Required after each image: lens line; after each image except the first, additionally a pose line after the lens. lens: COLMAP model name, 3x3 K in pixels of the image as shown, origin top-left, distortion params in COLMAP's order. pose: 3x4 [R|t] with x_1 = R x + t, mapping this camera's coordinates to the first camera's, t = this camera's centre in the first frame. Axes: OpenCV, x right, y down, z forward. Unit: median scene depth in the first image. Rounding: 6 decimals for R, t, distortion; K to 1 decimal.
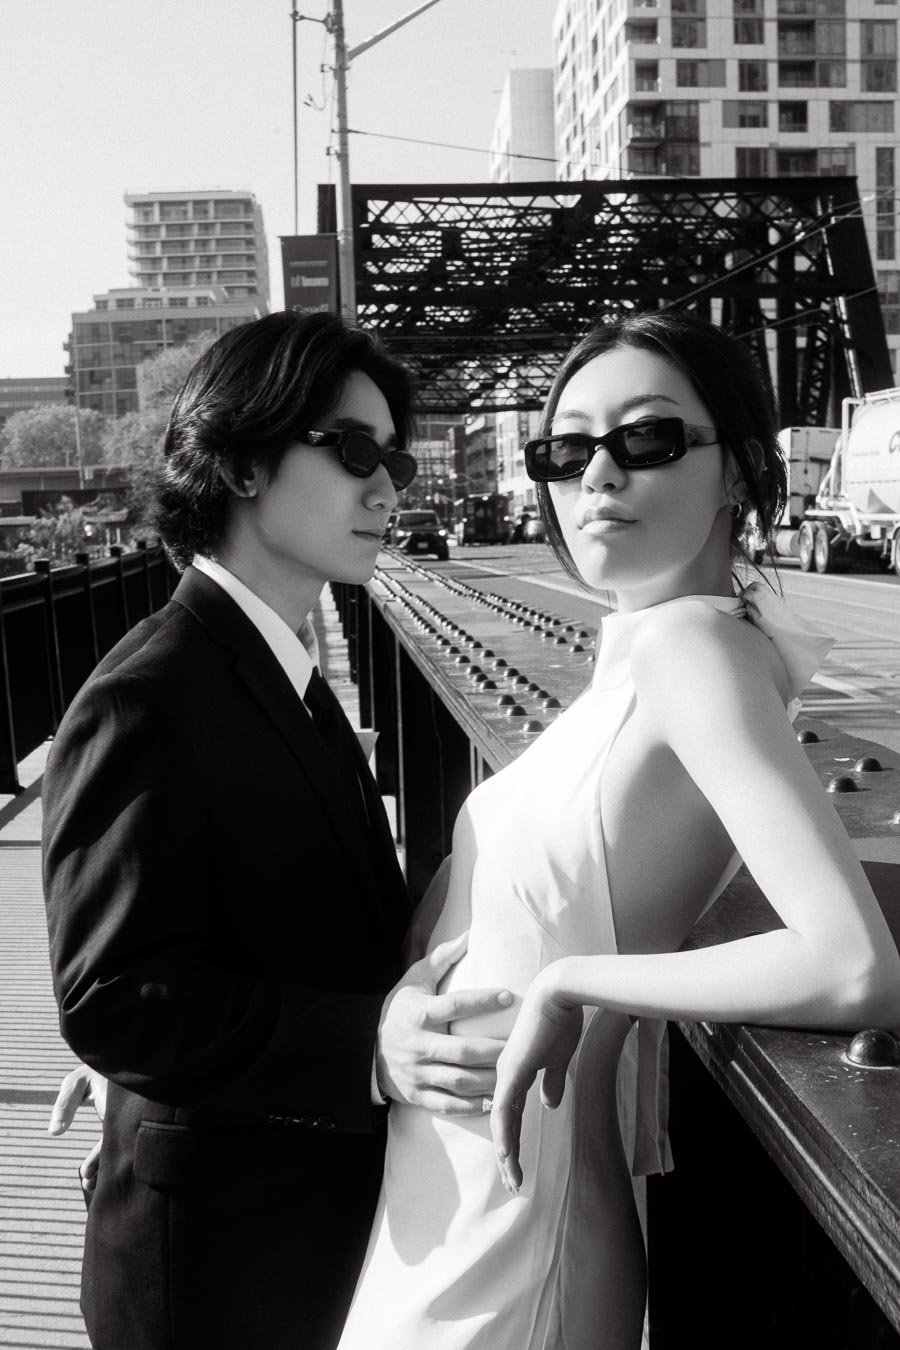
lens RADIAL K [[1863.4, 0, 450.0], [0, 1863.4, 675.0], [0, 0, 1]] dist [-0.112272, 0.389105]
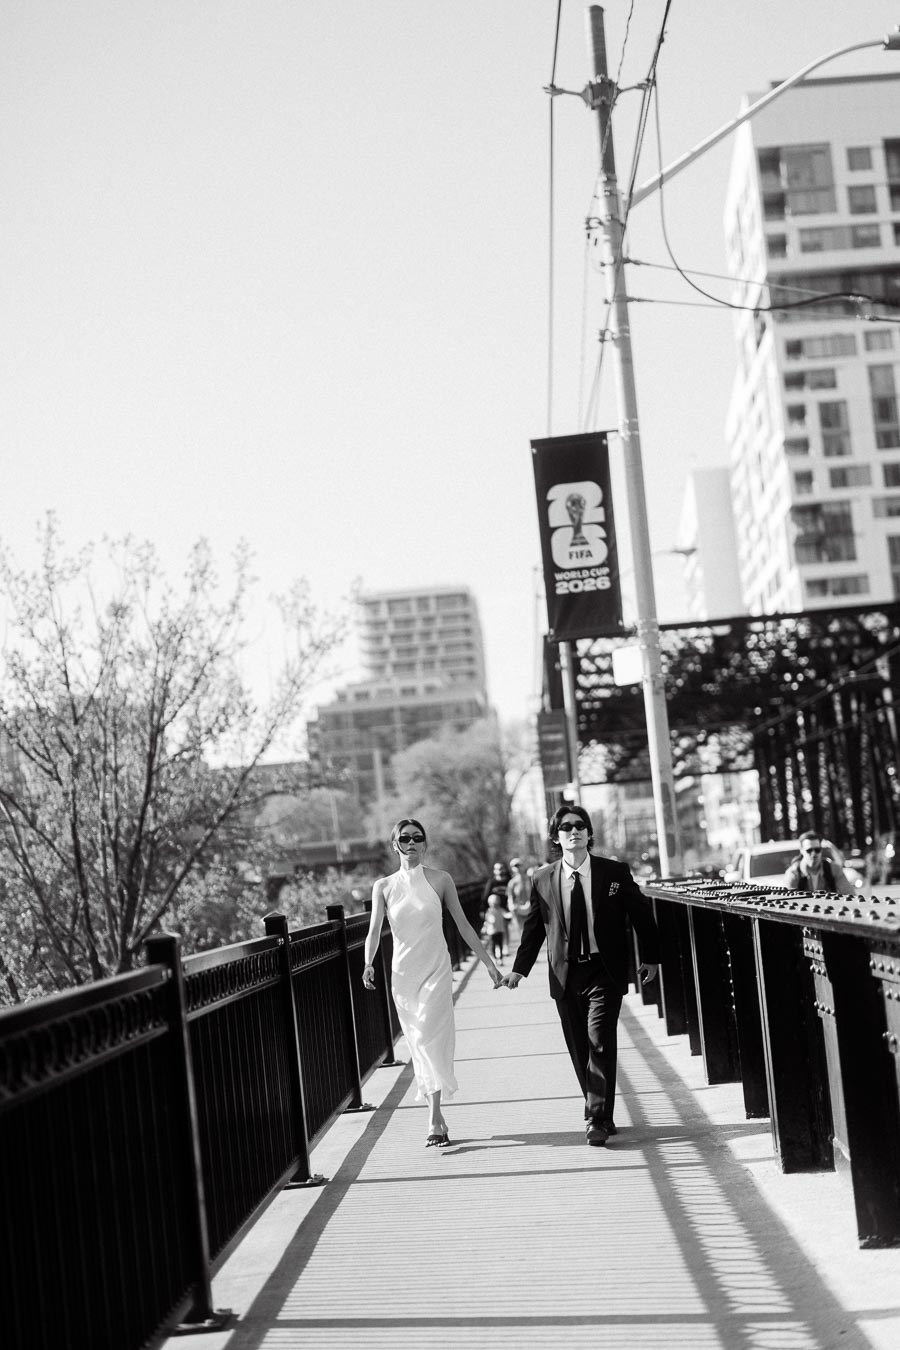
lens RADIAL K [[1954.0, 0, 449.3], [0, 1954.0, 689.4], [0, 0, 1]] dist [0.017505, 0.015657]
pose [[0.991737, -0.068191, -0.108667, 0.008717], [0.047556, 0.982097, -0.182273, 0.021659], [0.119151, 0.175599, 0.977225, -0.221362]]
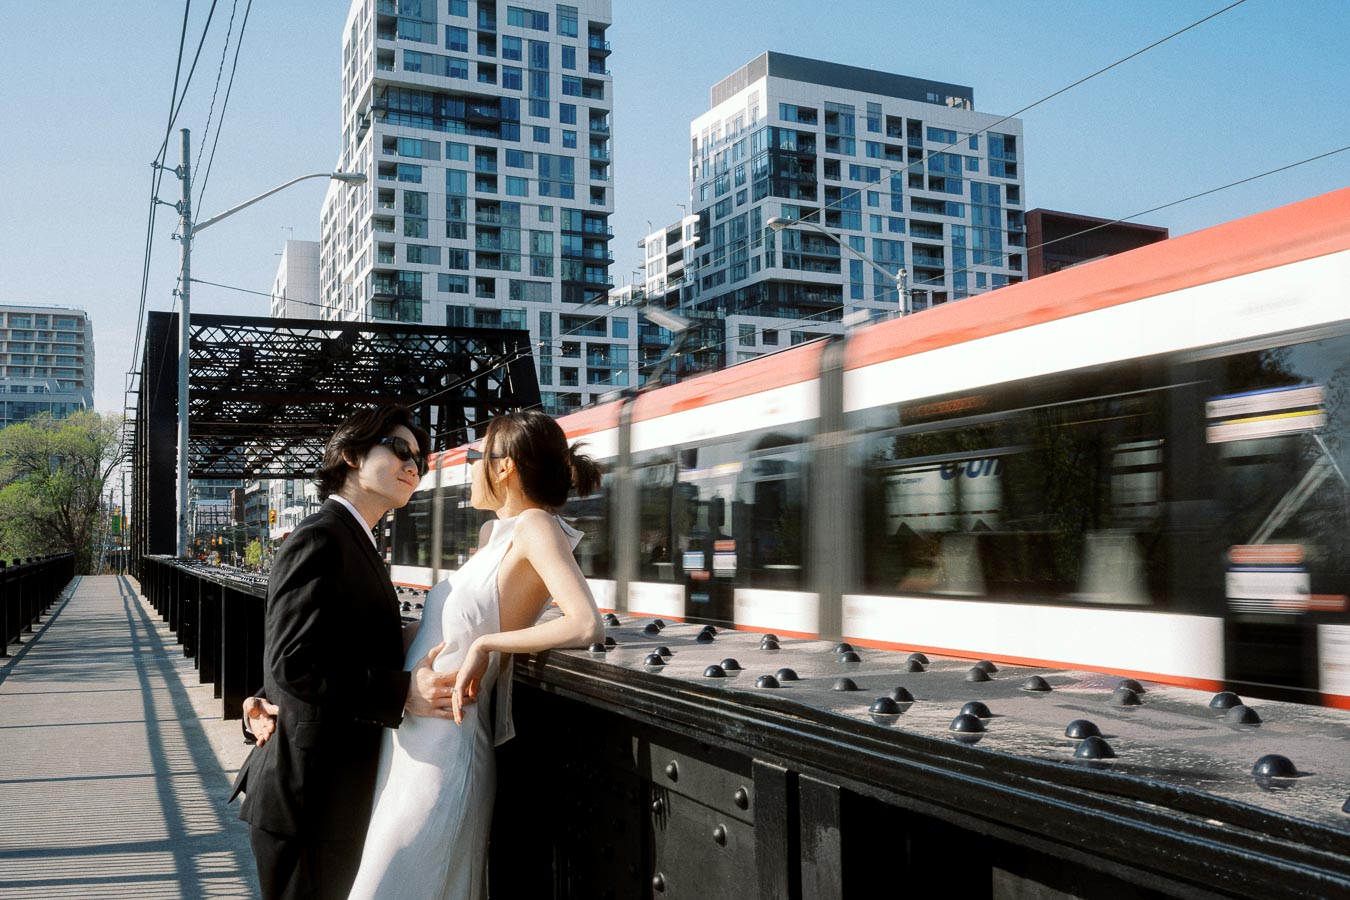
lens RADIAL K [[1309.5, 0, 675.0], [0, 1309.5, 450.0], [0, 0, 1]] dist [0.002410, -0.016804]
pose [[0.946158, 0.037329, 0.321546, -0.004903], [0.016800, 0.986327, -0.163940, 0.003293], [-0.323270, 0.160515, 0.932594, -0.015283]]
